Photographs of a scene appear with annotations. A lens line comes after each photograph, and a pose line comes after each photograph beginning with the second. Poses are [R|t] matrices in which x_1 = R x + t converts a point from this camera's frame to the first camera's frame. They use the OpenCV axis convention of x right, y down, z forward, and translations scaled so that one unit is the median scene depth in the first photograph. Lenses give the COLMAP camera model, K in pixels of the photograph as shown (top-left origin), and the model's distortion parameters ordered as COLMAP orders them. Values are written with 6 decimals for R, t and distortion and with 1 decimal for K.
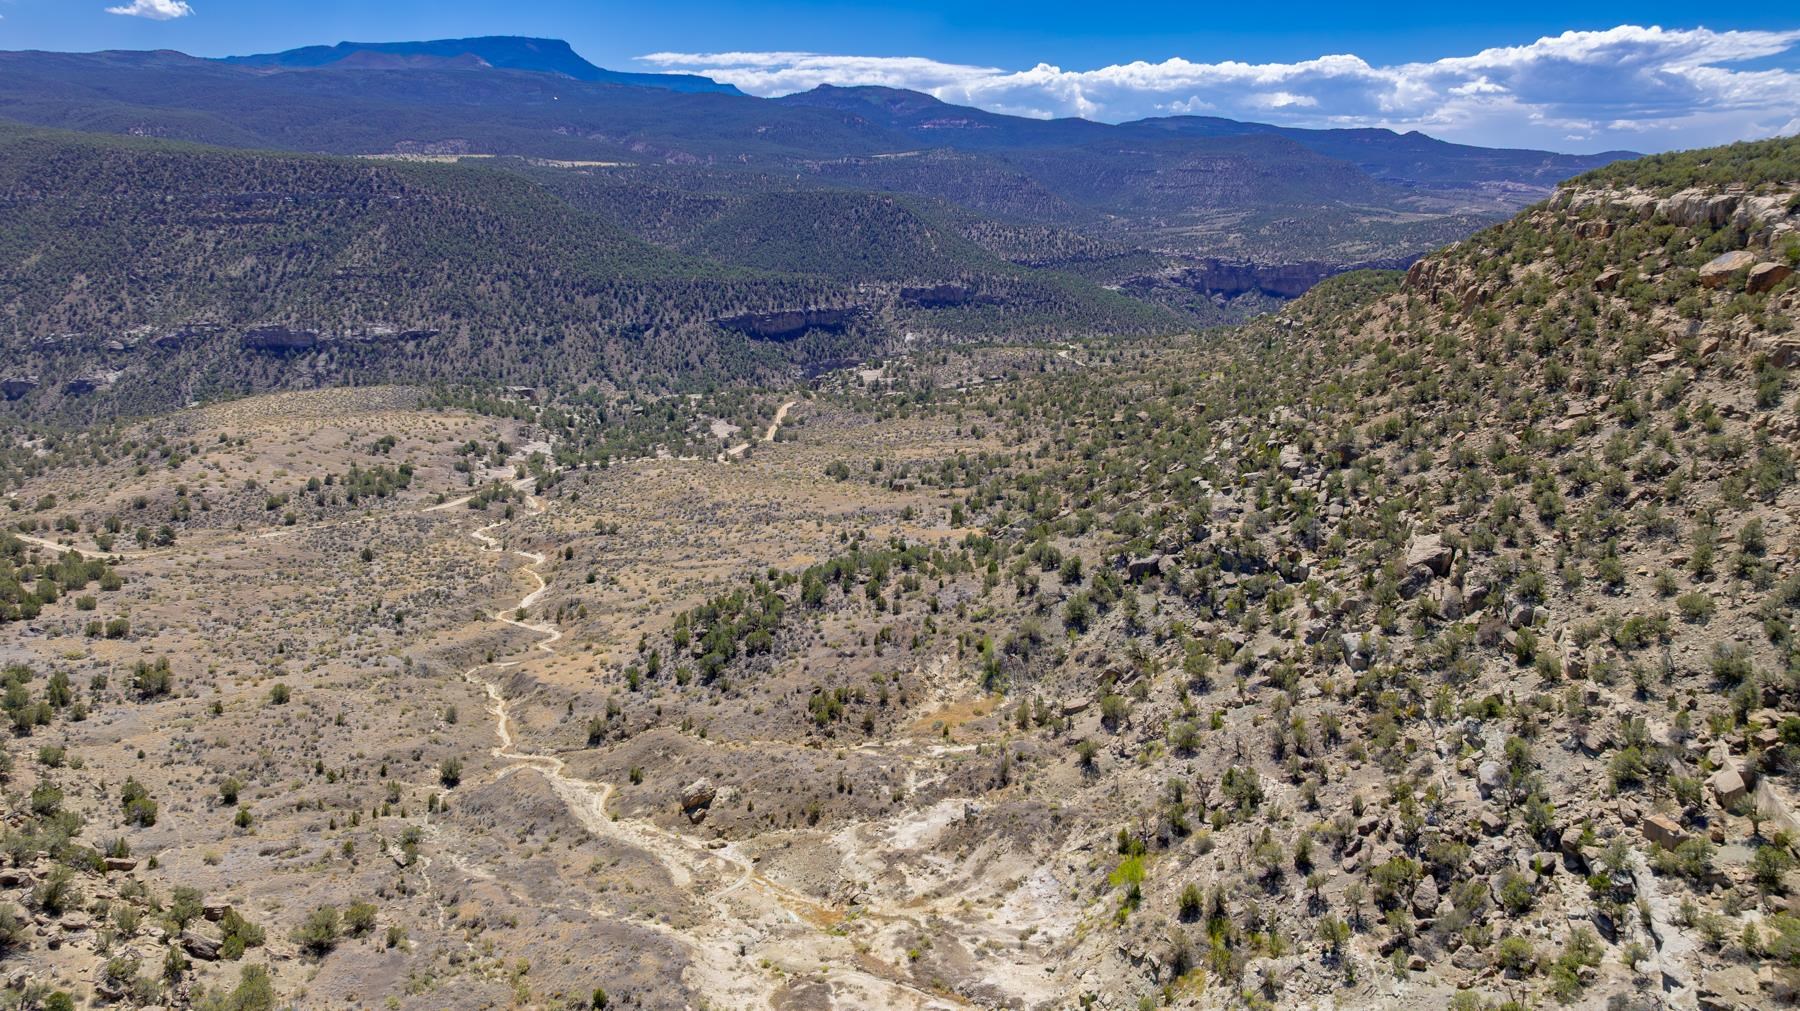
lens RADIAL K [[1264.5, 0, 907.1], [0, 1264.5, 499.7], [0, 0, 1]] dist [-0.032032, 0.032569]
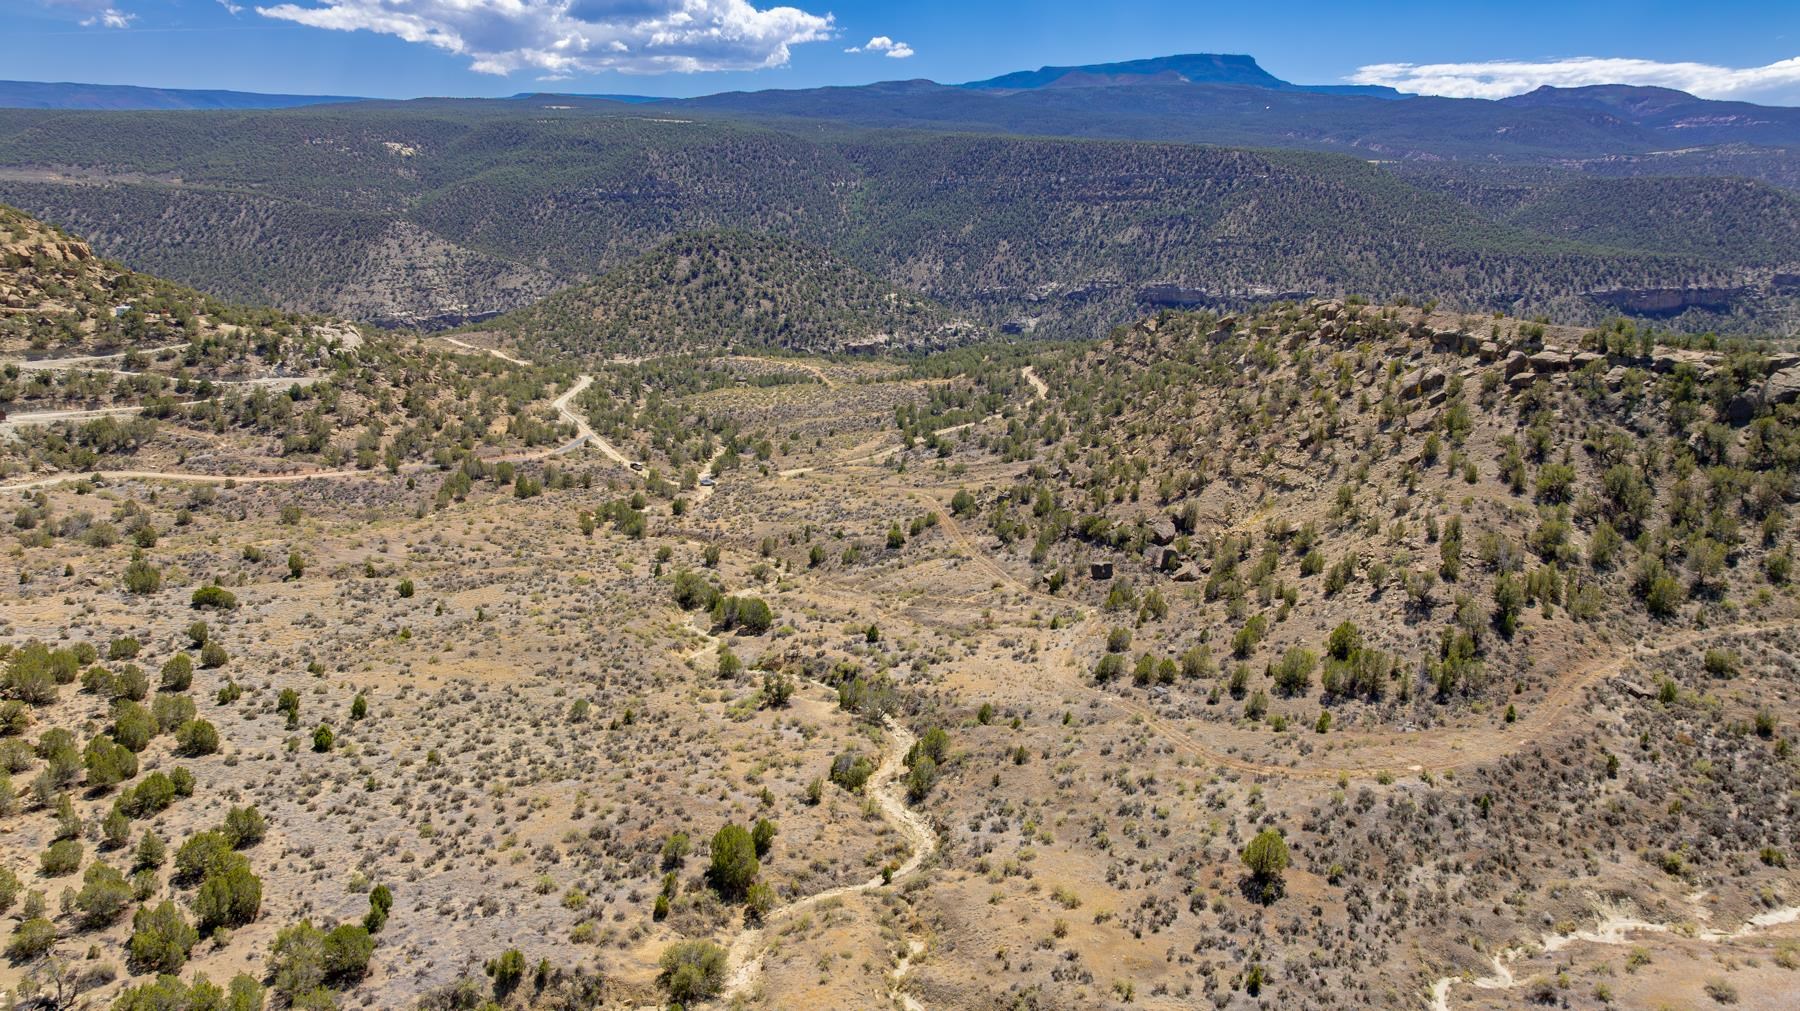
lens RADIAL K [[1264.5, 0, 907.7], [0, 1264.5, 502.8], [0, 0, 1]] dist [-0.032032, 0.032569]
pose [[0.882649, 0.104071, -0.458368, -0.152100], [-0.108896, 0.993925, 0.015974, 0.063672], [0.457245, 0.035815, 0.888619, -0.120113]]
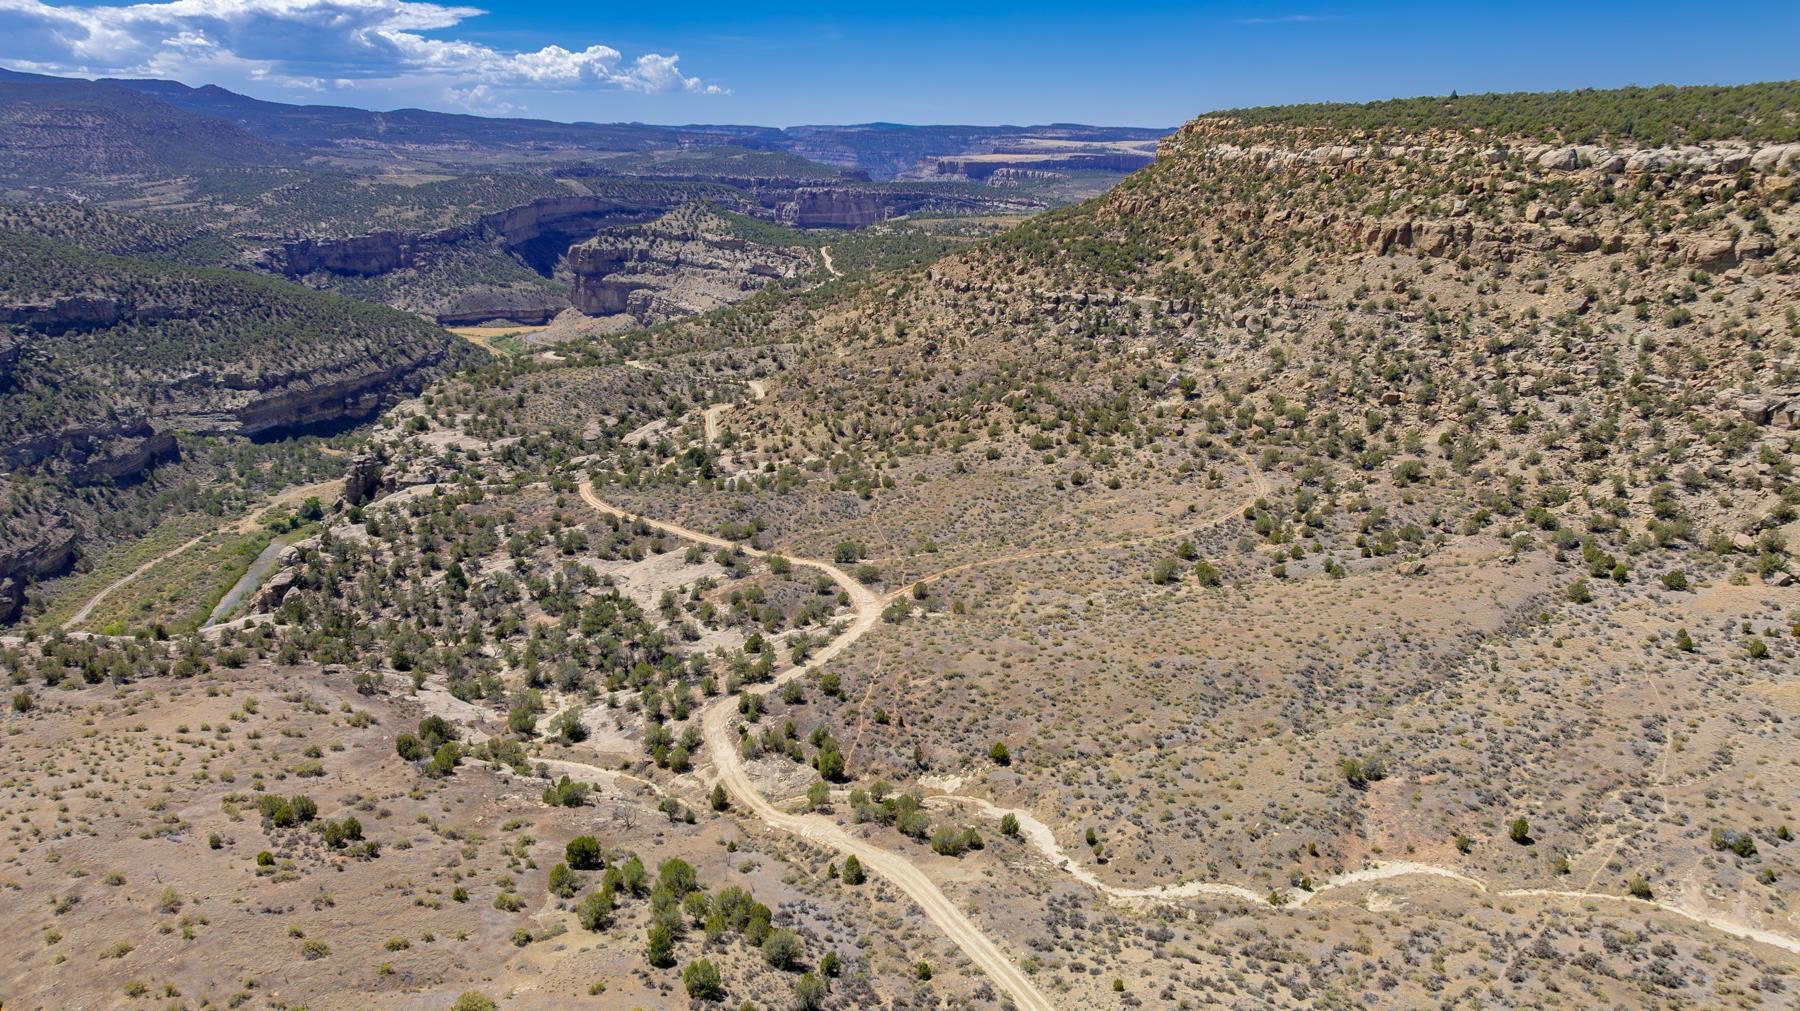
lens RADIAL K [[1264.5, 0, 902.8], [0, 1264.5, 506.0], [0, 0, 1]] dist [-0.032032, 0.032569]
pose [[0.615073, -0.221226, 0.756799, -0.272024], [0.193524, 0.972829, 0.127093, -0.072995], [-0.764352, 0.068287, 0.641173, 0.282695]]
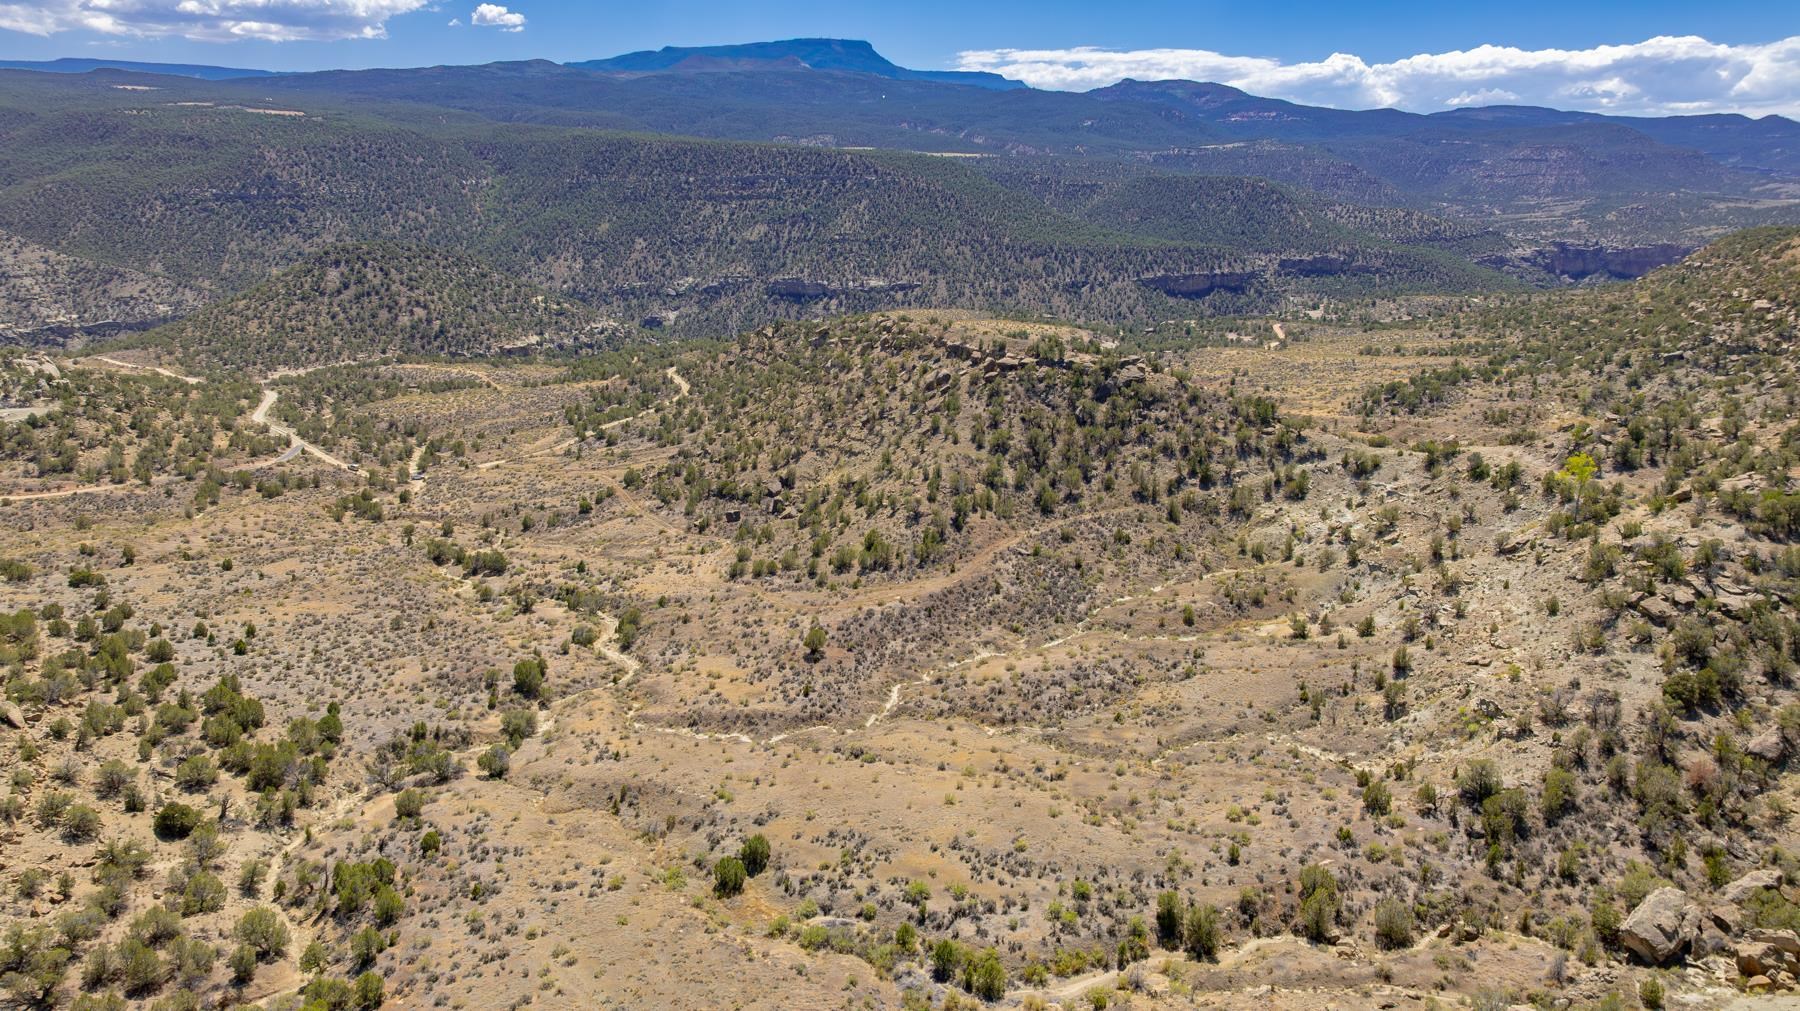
lens RADIAL K [[1264.5, 0, 908.9], [0, 1264.5, 505.2], [0, 0, 1]] dist [-0.032032, 0.032569]
pose [[0.978710, 0.047234, -0.199738, -0.114439], [-0.045753, 0.998880, 0.012024, 0.066159], [0.200082, -0.002630, 0.979776, -0.214166]]
